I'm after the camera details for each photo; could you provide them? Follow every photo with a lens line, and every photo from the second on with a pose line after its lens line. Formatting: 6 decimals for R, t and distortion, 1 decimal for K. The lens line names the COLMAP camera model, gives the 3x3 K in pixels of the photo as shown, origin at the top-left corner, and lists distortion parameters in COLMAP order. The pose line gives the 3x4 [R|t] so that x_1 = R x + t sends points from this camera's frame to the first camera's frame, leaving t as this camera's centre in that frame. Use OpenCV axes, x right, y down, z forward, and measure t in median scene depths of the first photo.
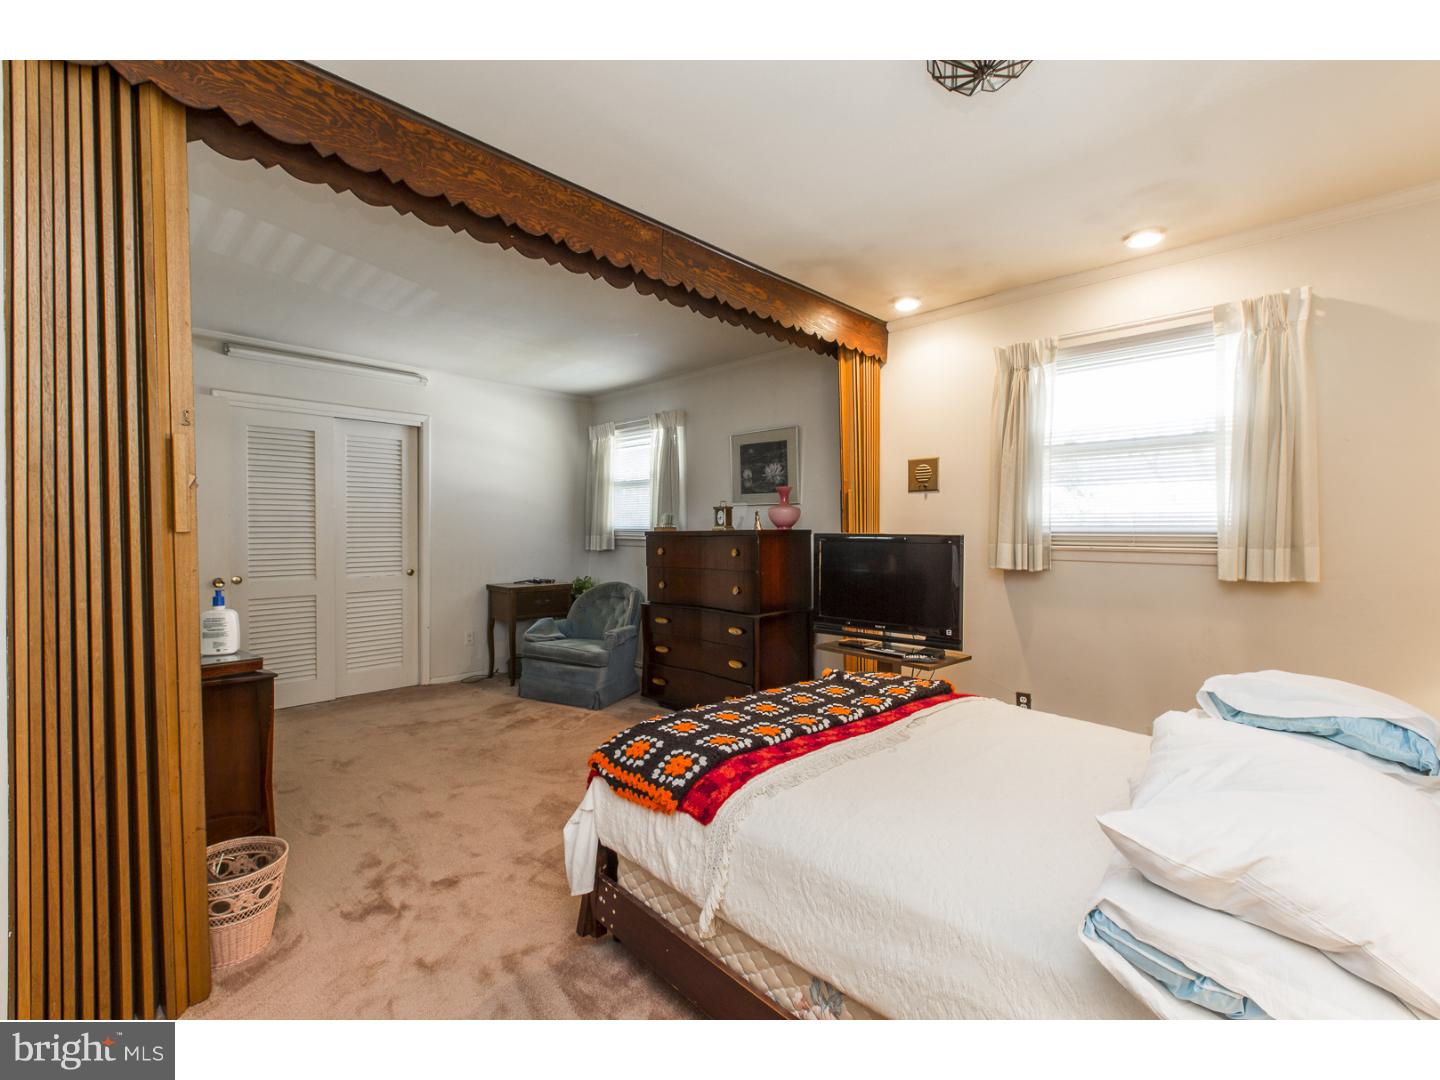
lens RADIAL K [[641.0, 0, 721.4], [0, 641.0, 537.3], [0, 0, 1]] dist [0.002097, 0.000486]
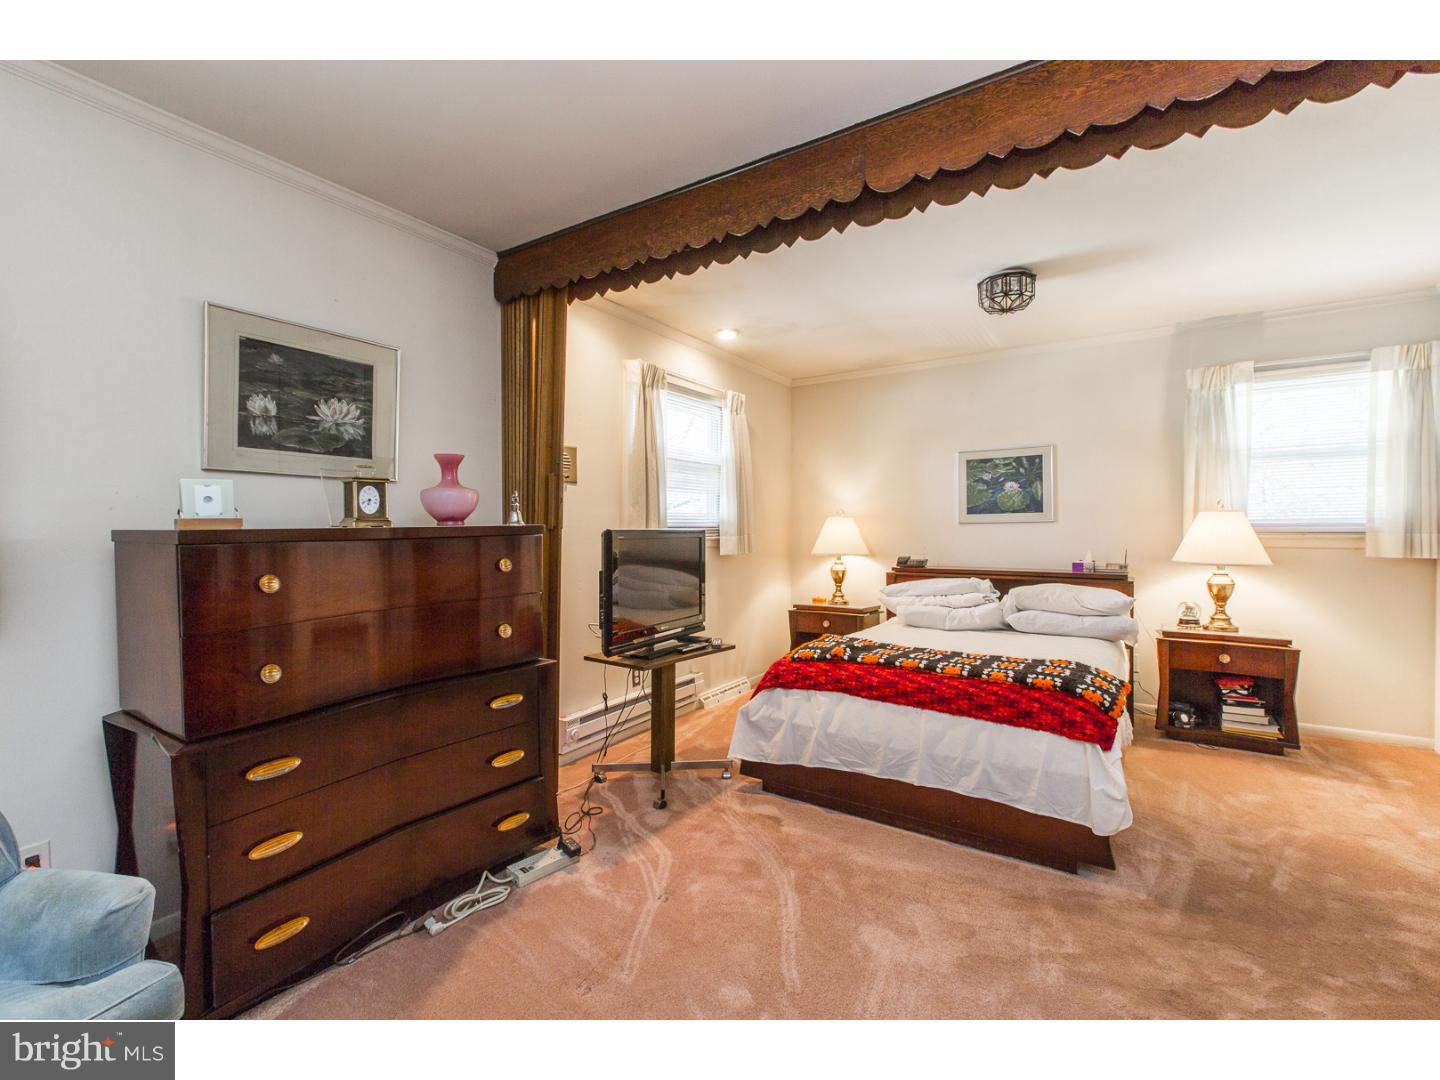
lens RADIAL K [[641.0, 0, 721.4], [0, 641.0, 541.0], [0, 0, 1]] dist [0.002097, 0.000486]
pose [[-0.153264, -0.015744, 0.988060, -0.493395], [0.008678, 0.999813, 0.017278, -0.005075], [-0.988147, 0.011222, -0.153099, 0.769873]]
